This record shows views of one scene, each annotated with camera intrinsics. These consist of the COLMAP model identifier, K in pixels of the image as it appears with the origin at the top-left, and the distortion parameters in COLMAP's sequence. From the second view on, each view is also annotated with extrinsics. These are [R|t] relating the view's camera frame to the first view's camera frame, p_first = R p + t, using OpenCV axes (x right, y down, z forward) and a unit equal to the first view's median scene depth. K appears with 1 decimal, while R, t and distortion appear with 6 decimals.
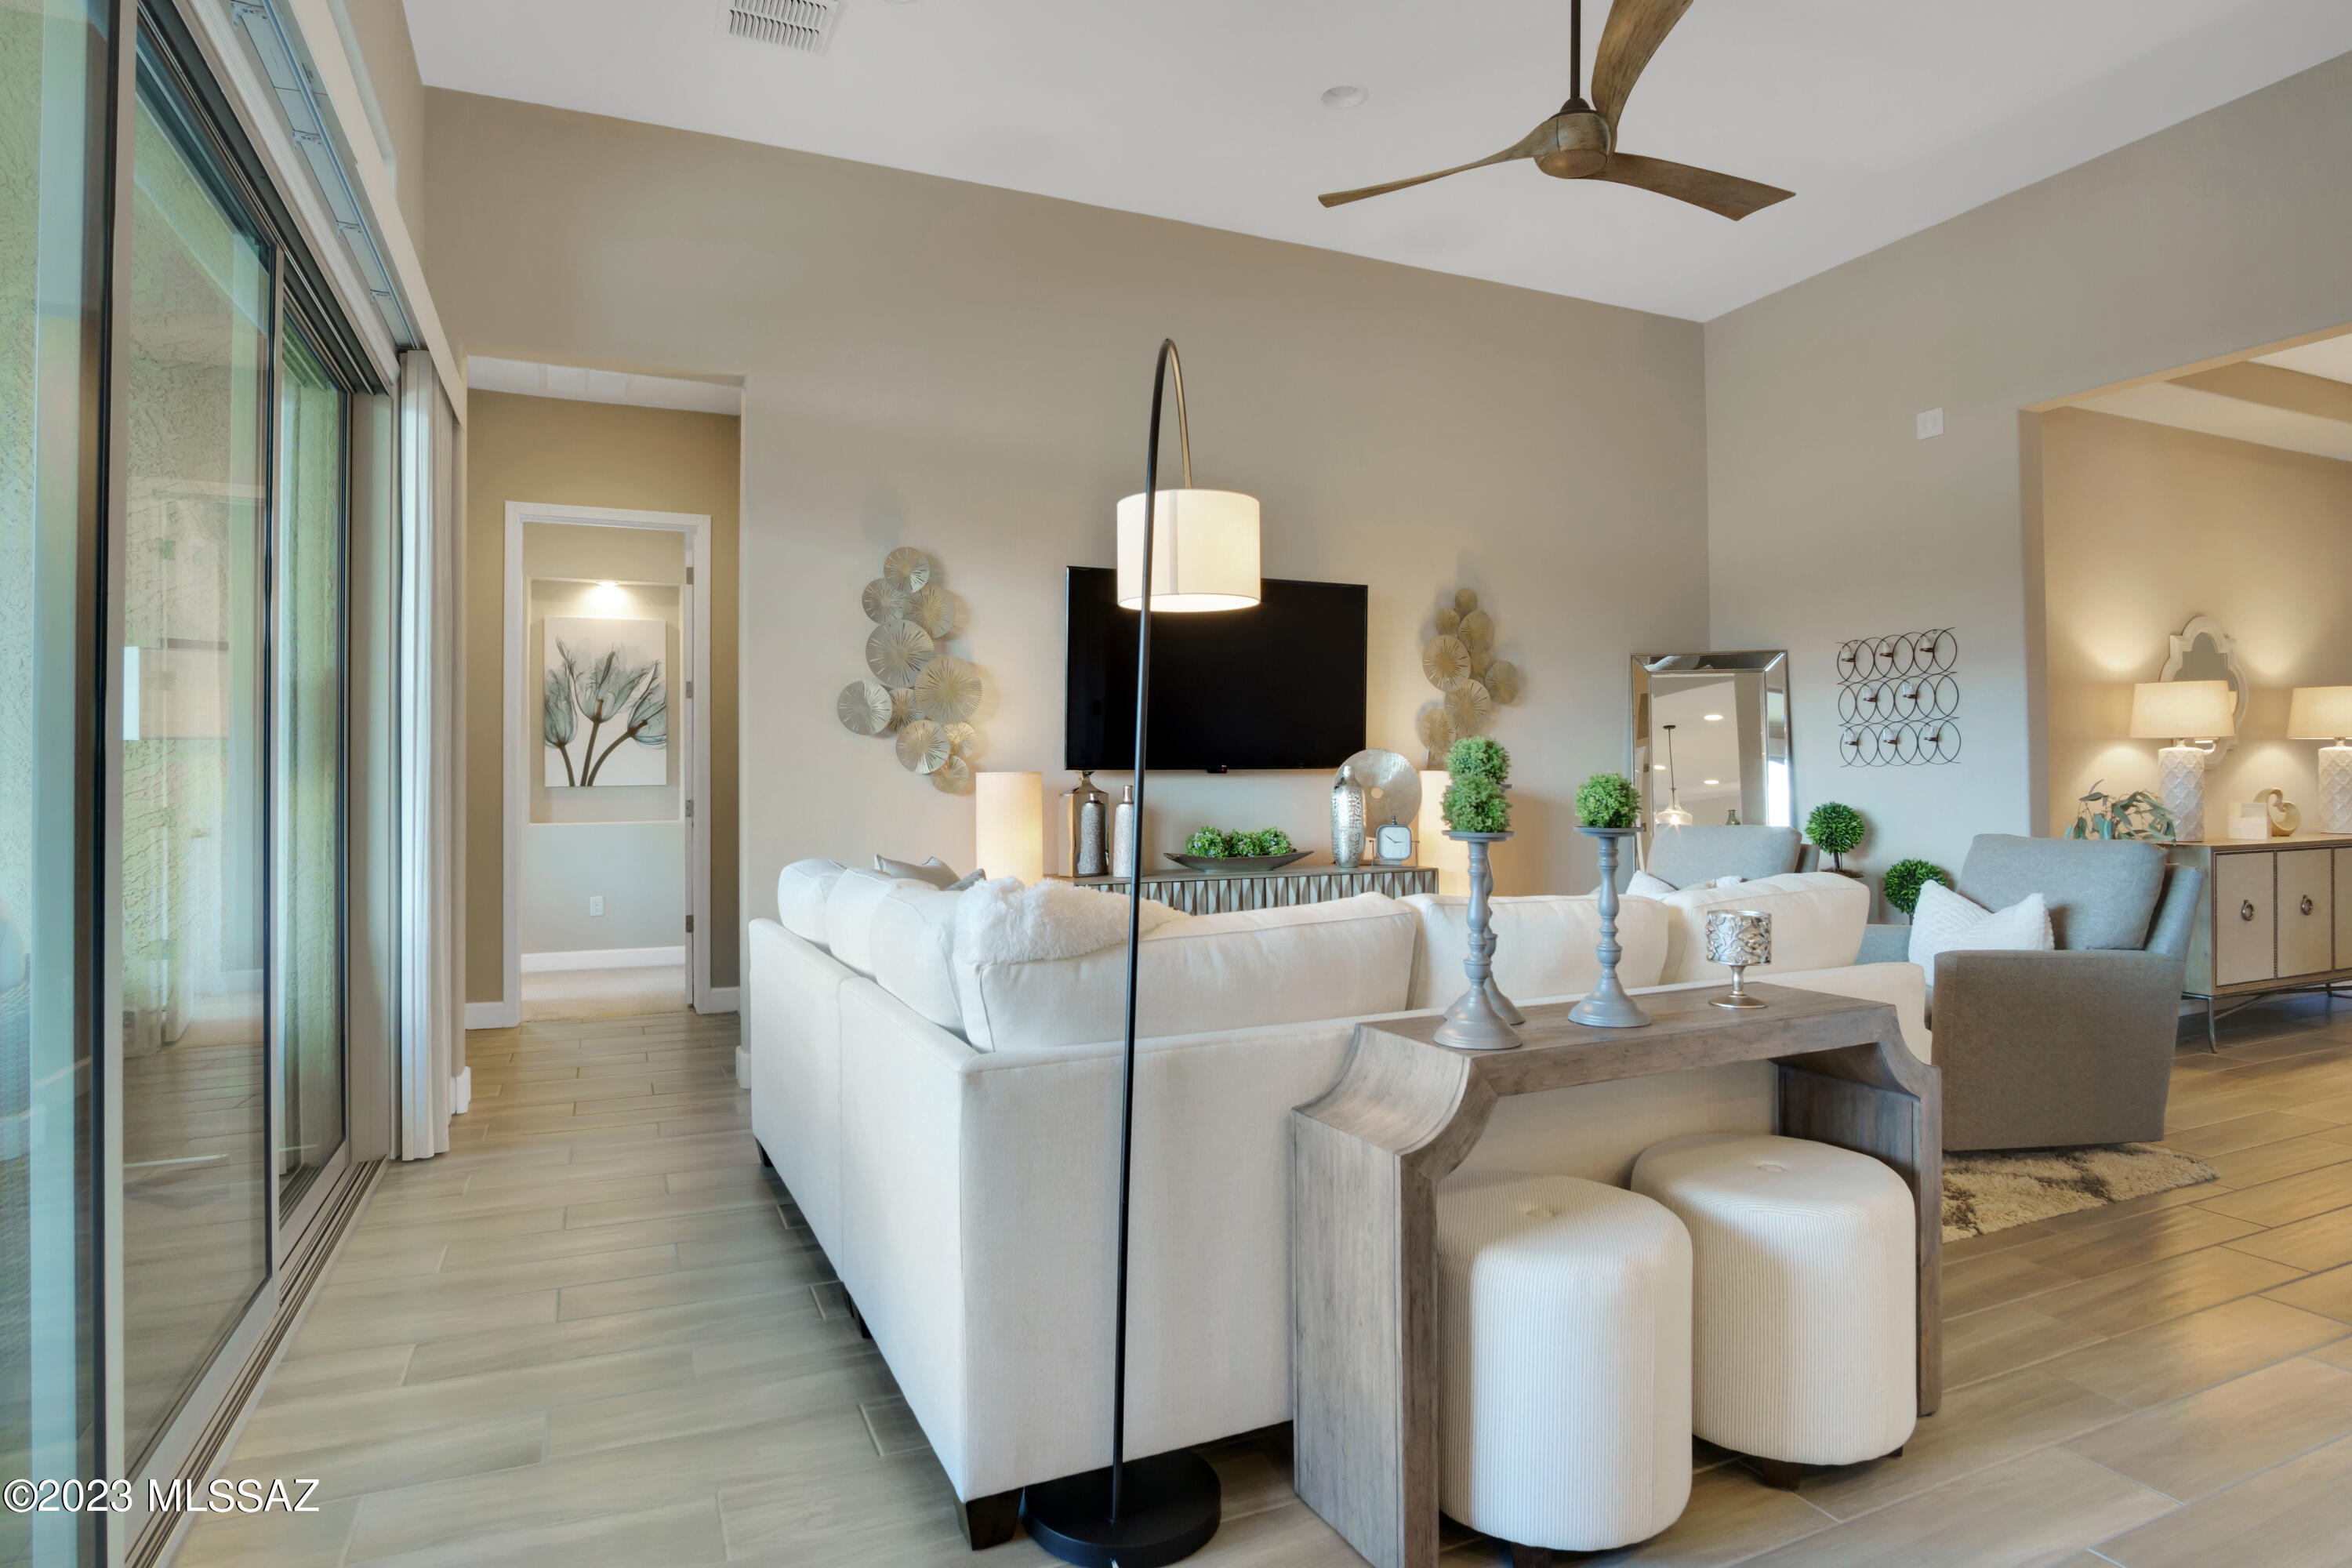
lens RADIAL K [[1267.1, 0, 1163.5], [0, 1267.1, 766.4], [0, 0, 1]] dist [-0.032877, 0.005804]
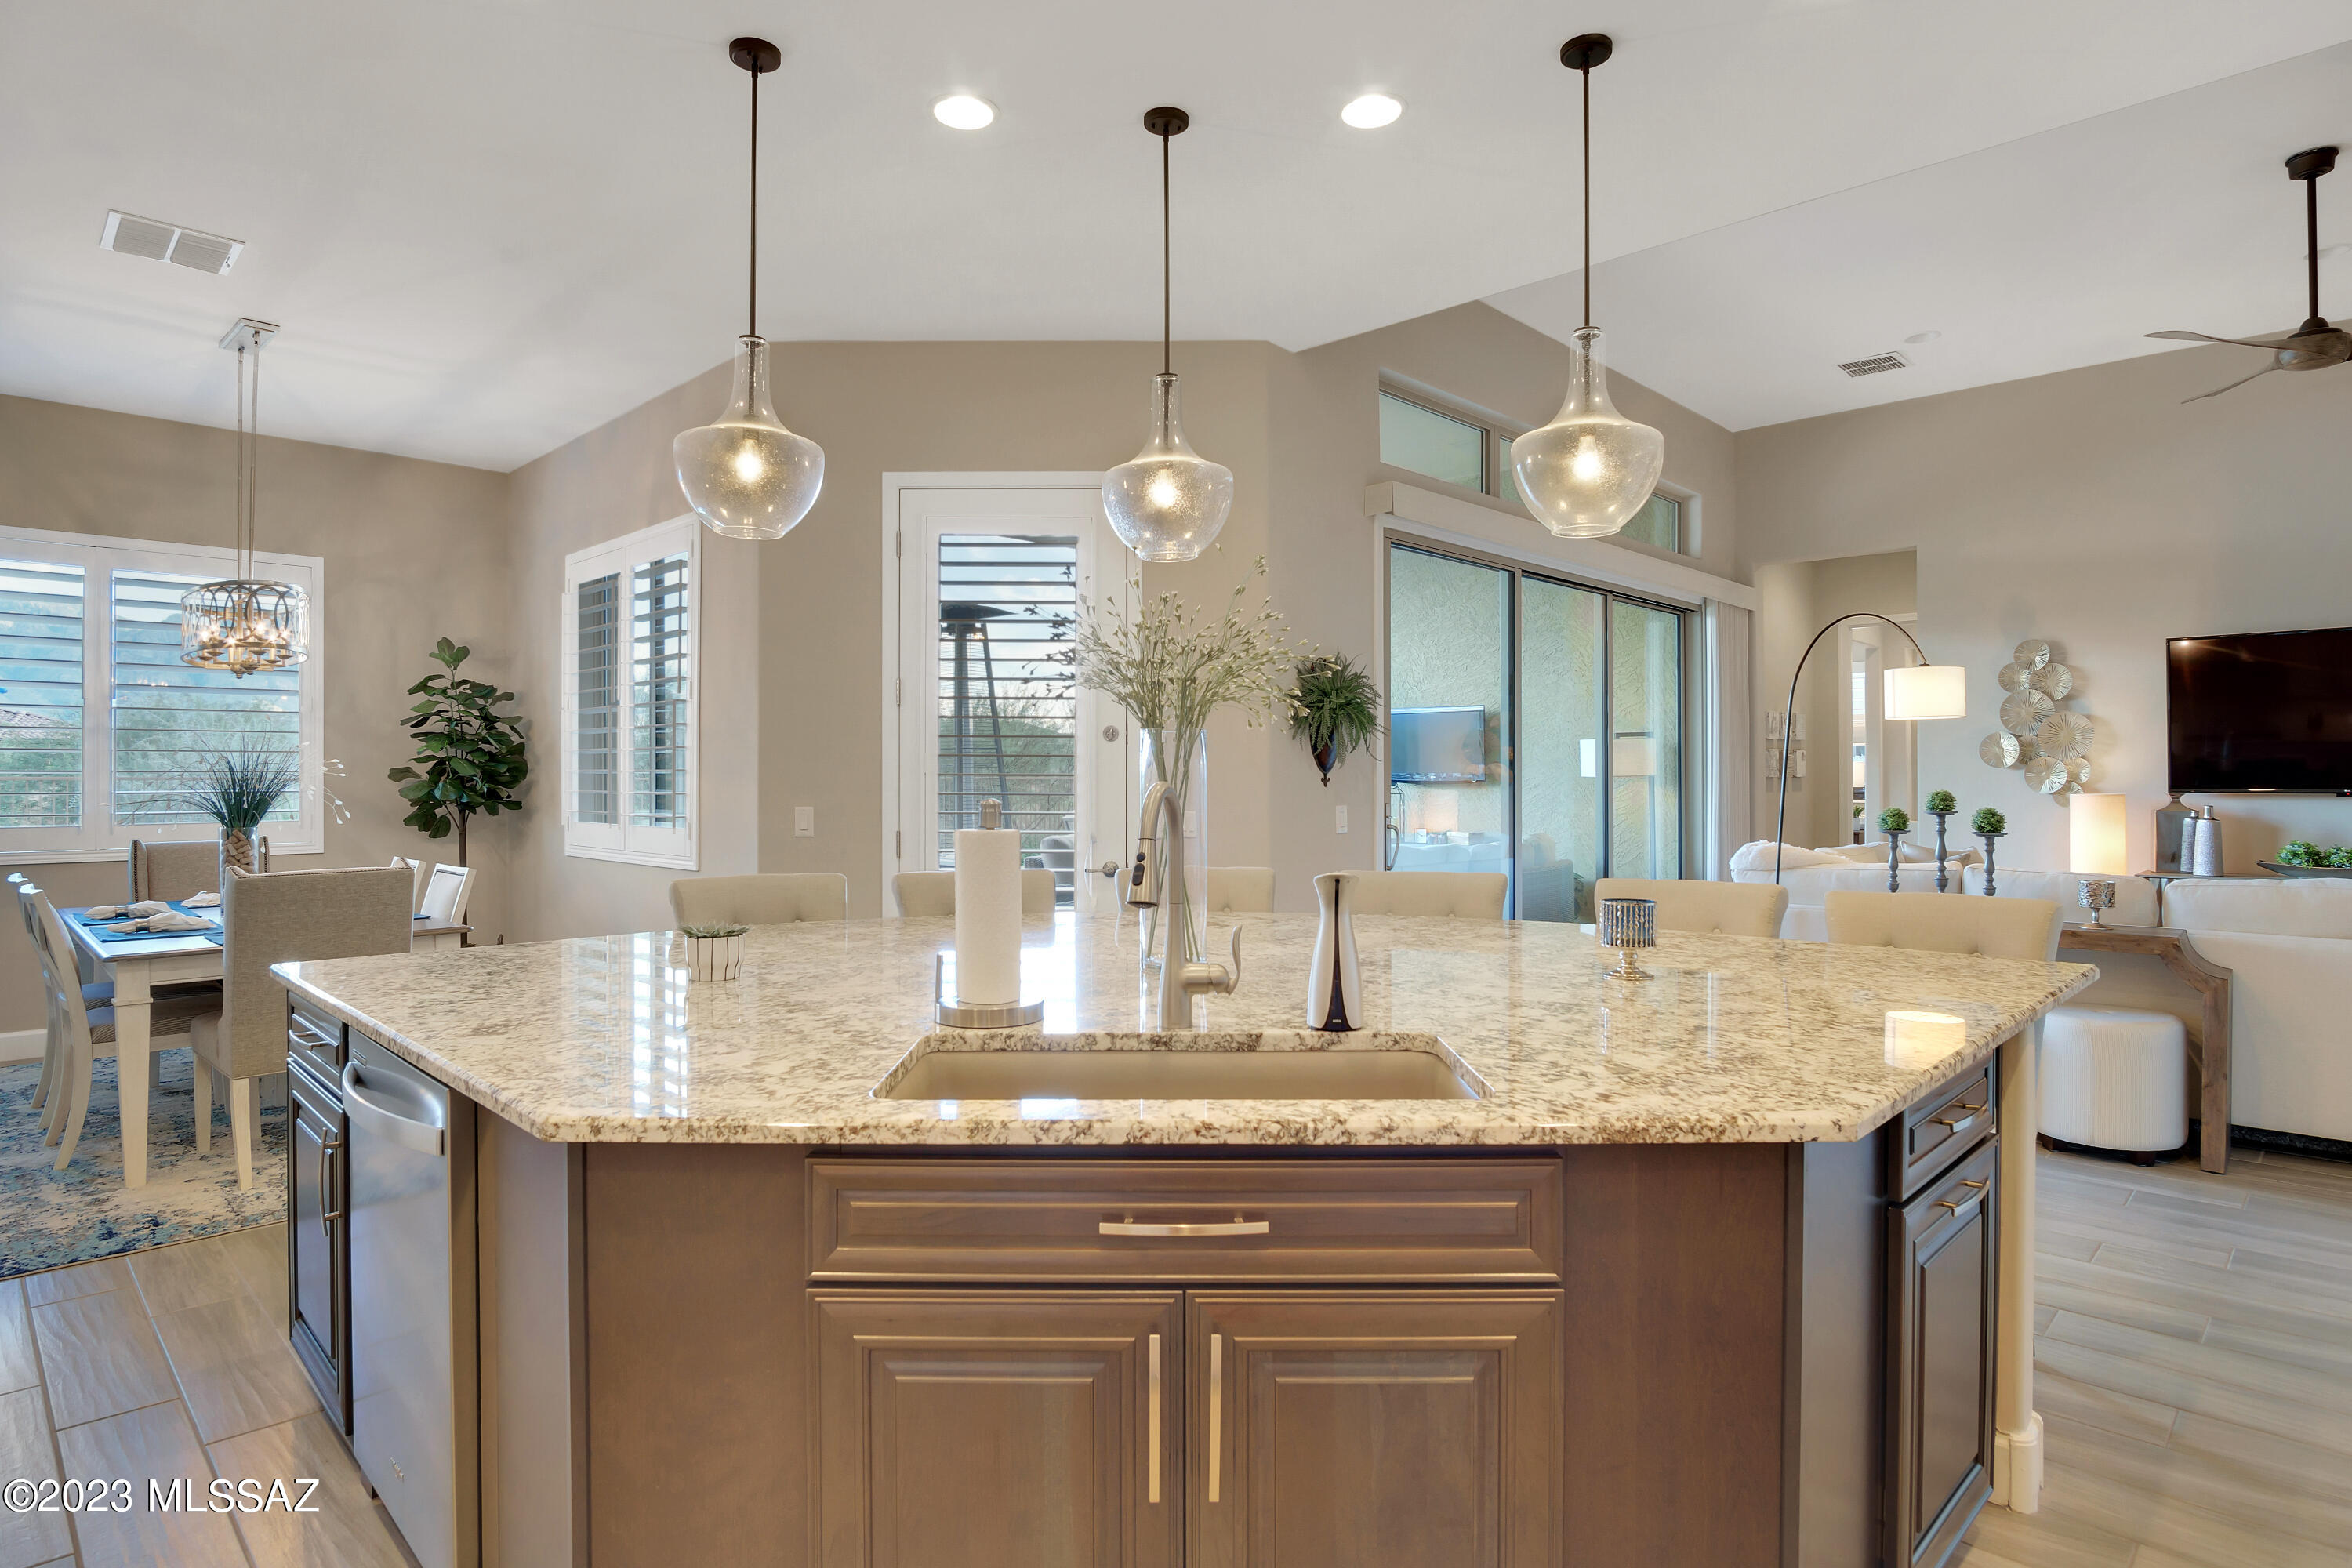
lens RADIAL K [[1267.1, 0, 1163.4], [0, 1267.1, 772.6], [0, 0, 1]] dist [-0.032877, 0.005804]
pose [[0.367427, 0.000283, -0.930052, 0.766825], [0.006048, 0.999978, 0.002693, -0.028700], [0.930033, -0.006614, 0.367417, -0.463653]]
